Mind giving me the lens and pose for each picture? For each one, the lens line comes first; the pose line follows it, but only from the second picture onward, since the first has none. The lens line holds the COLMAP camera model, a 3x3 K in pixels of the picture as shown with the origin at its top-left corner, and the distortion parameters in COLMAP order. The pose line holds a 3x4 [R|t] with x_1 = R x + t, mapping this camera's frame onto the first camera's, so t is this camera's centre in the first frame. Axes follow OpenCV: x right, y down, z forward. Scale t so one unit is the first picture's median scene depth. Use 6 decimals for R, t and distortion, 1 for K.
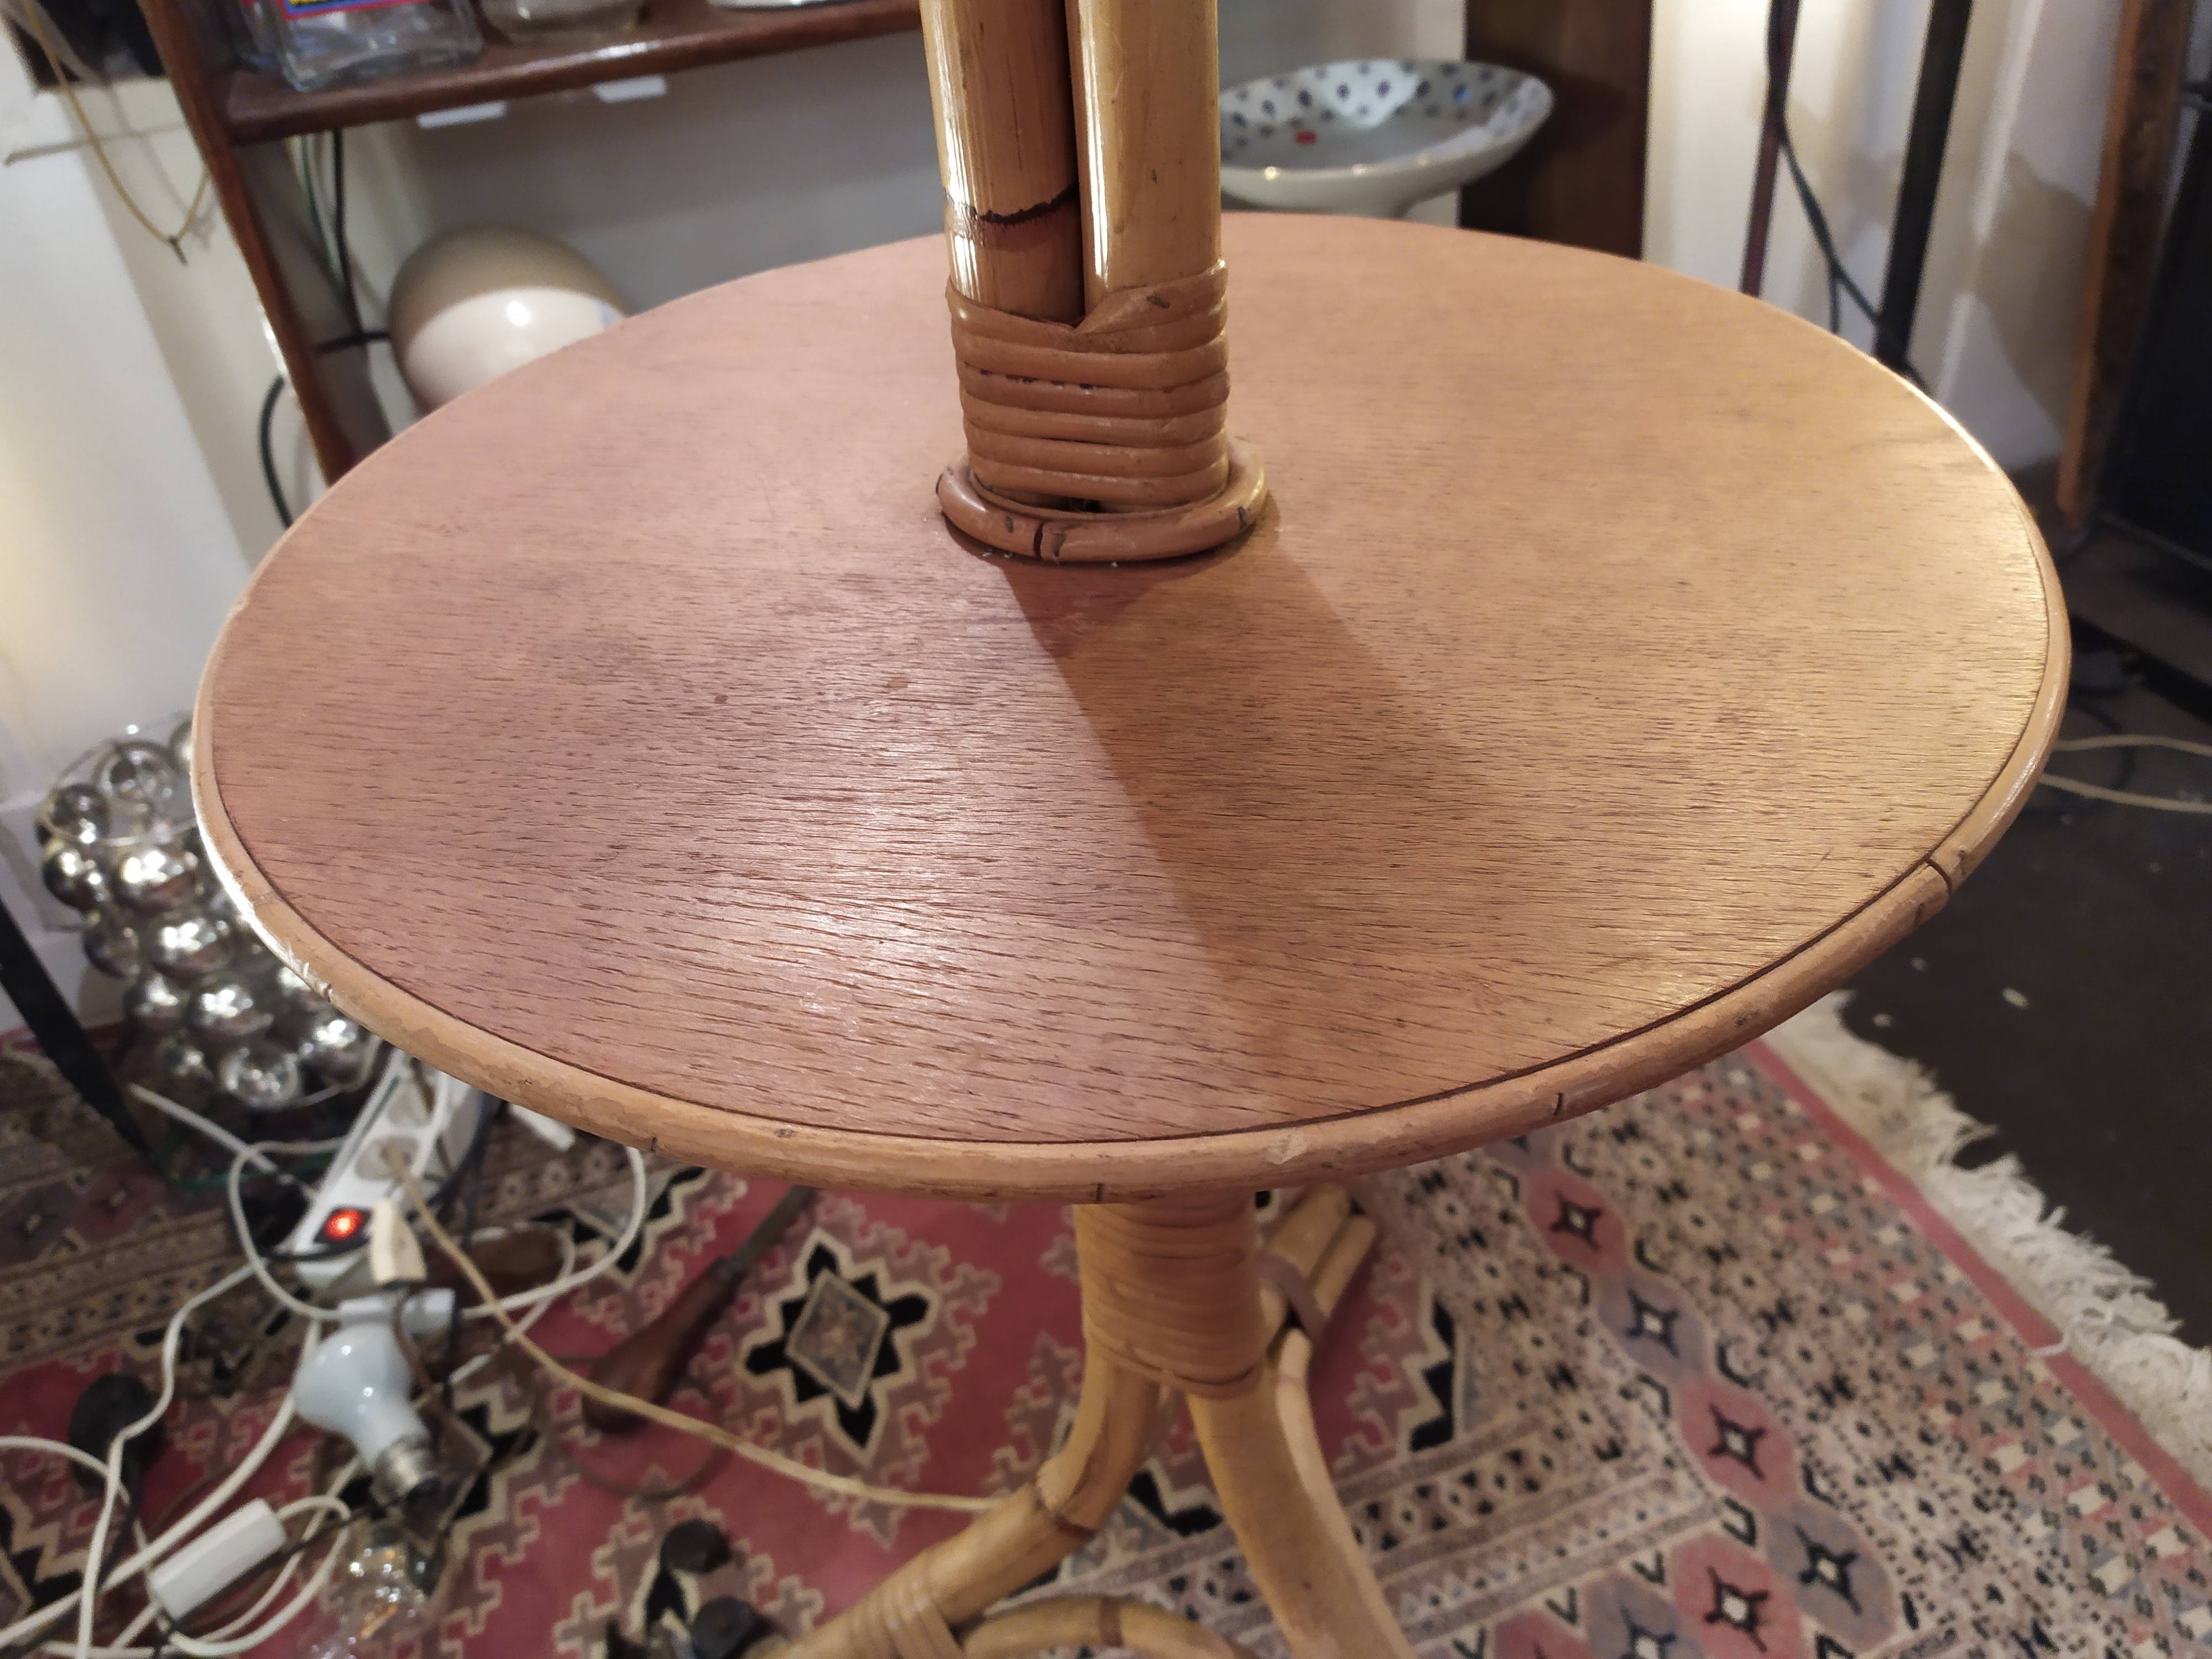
lens RADIAL K [[1675.7, 0, 1118.8], [0, 1675.7, 831.7], [0, 0, 1]] dist [0.025829, -0.032041]
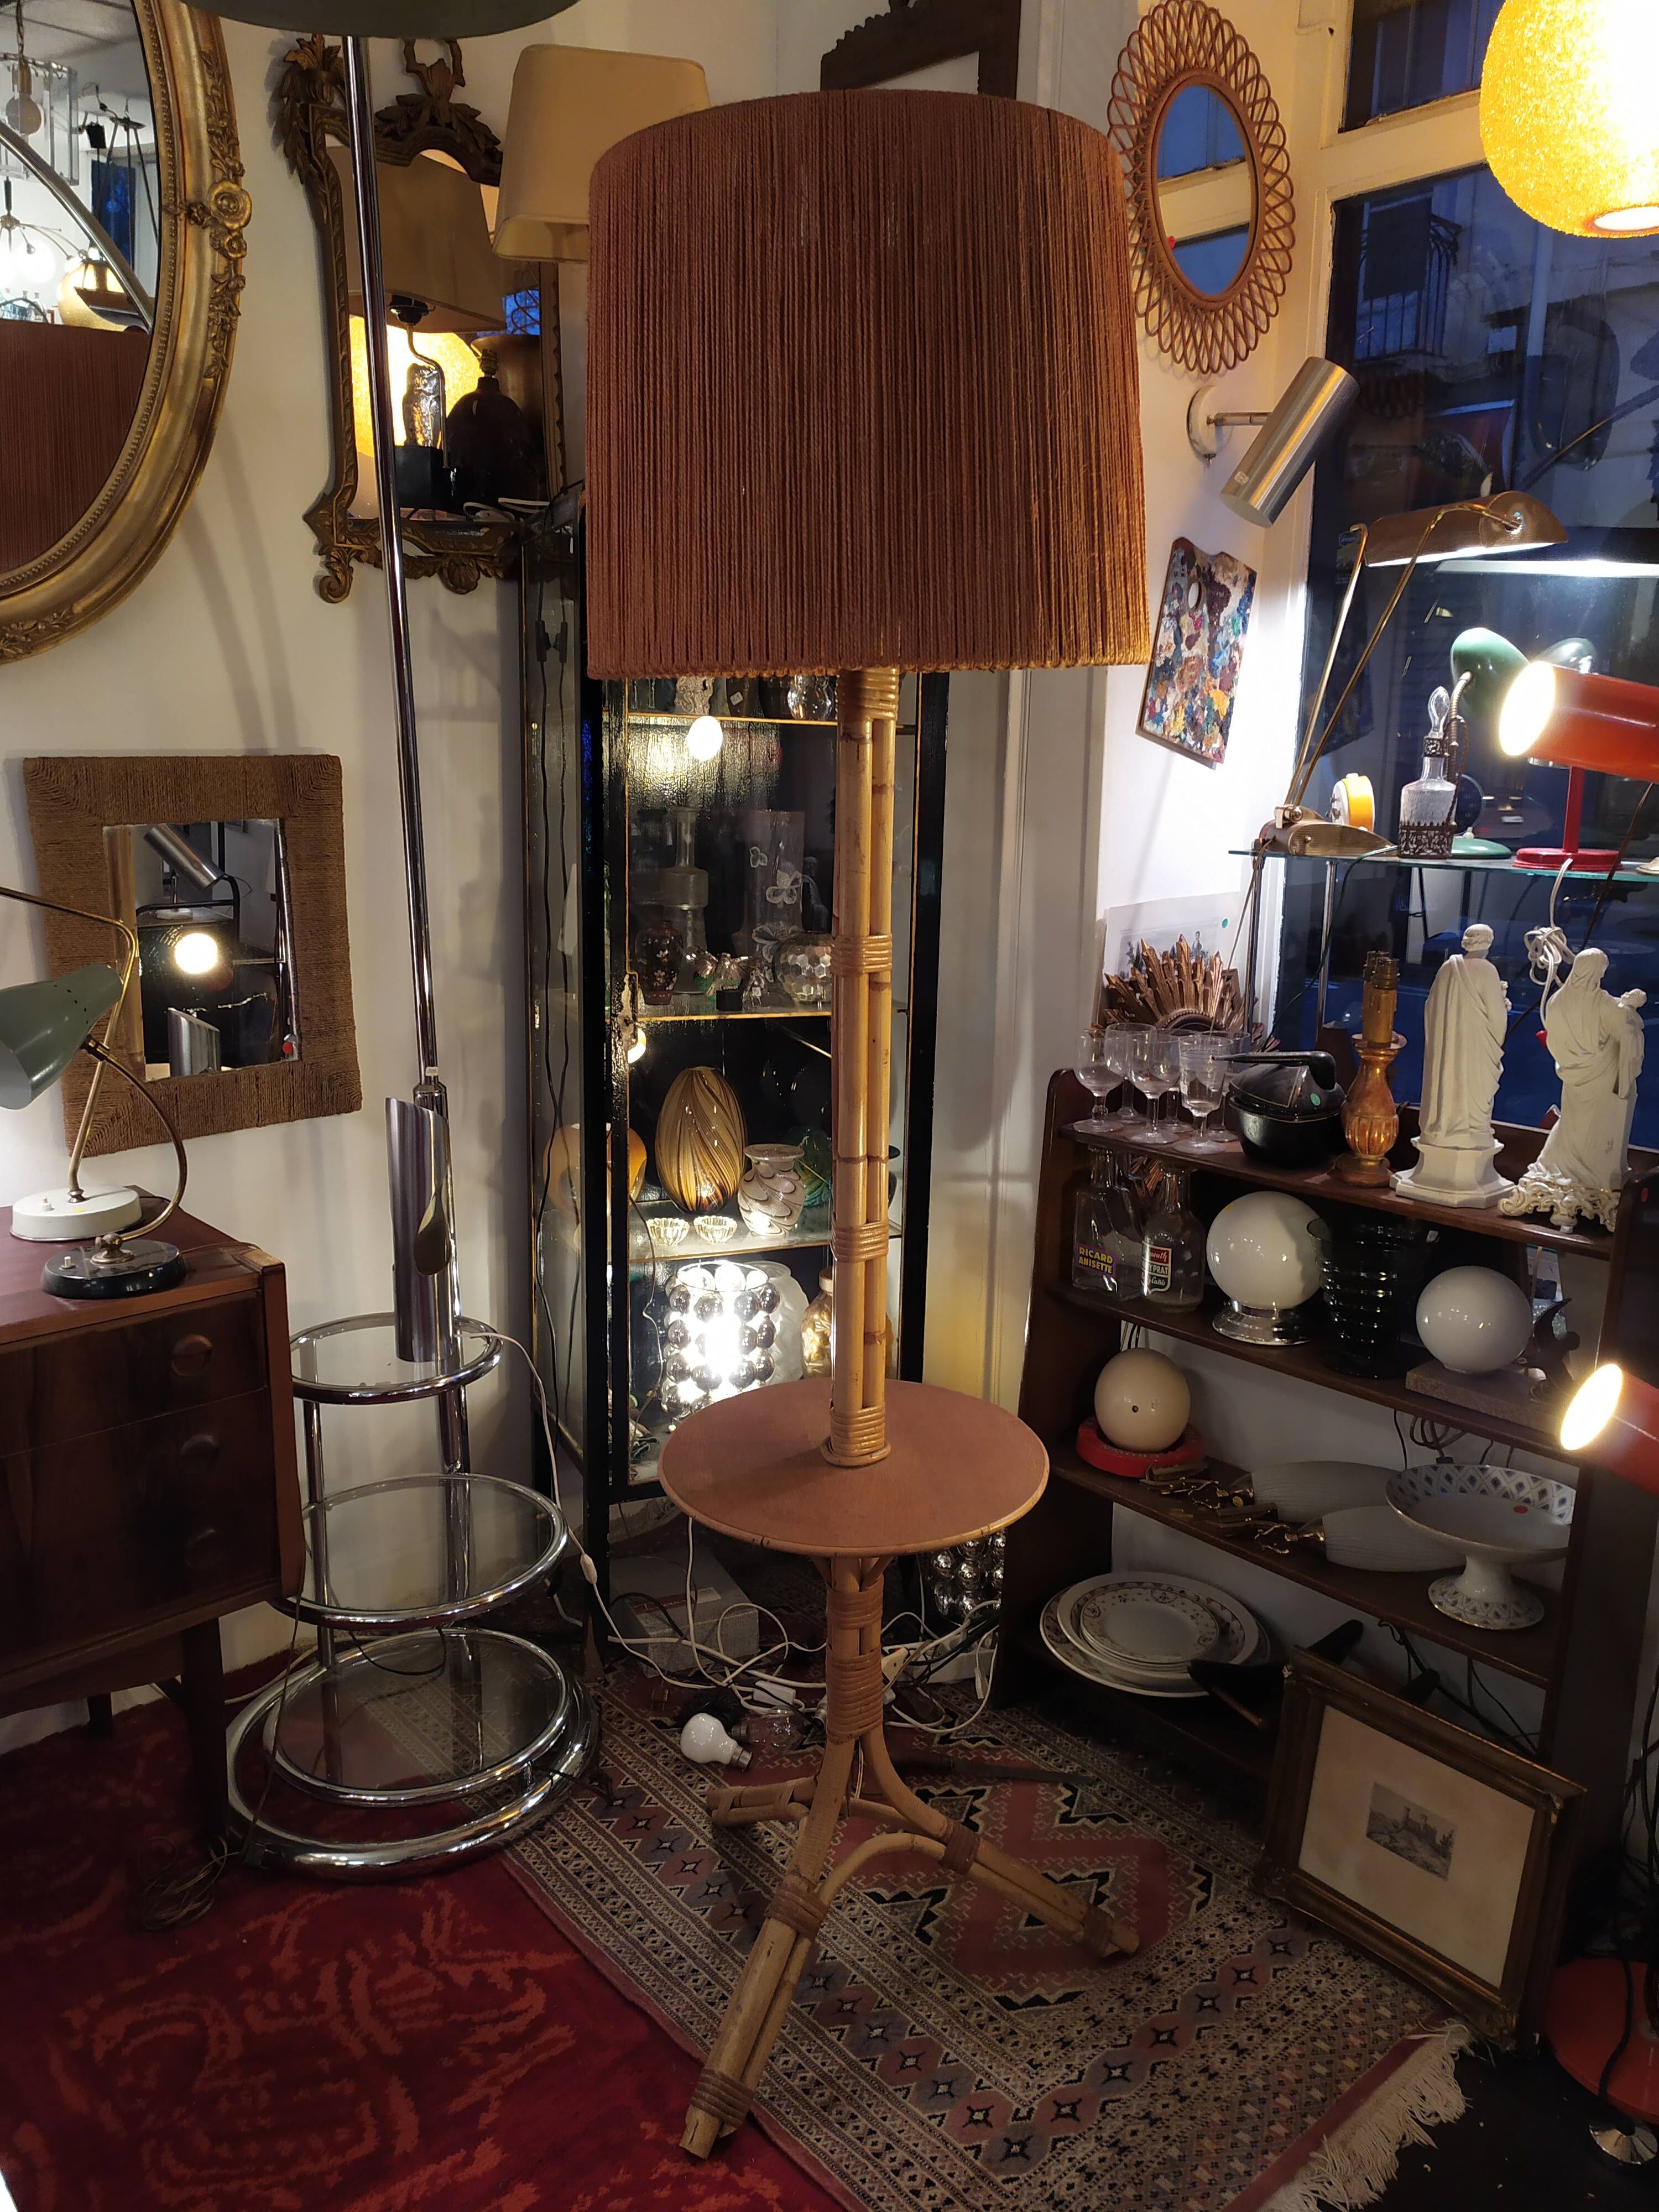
lens RADIAL K [[1648.6, 0, 829.5], [0, 1648.6, 1106.0], [0, 0, 1]] dist [0.113379, -0.167597]
pose [[0.364196, 0.286187, -0.886261, 1.638489], [-0.599378, 0.800374, 0.012147, -0.428588], [0.712817, 0.526781, 0.463027, -0.715859]]
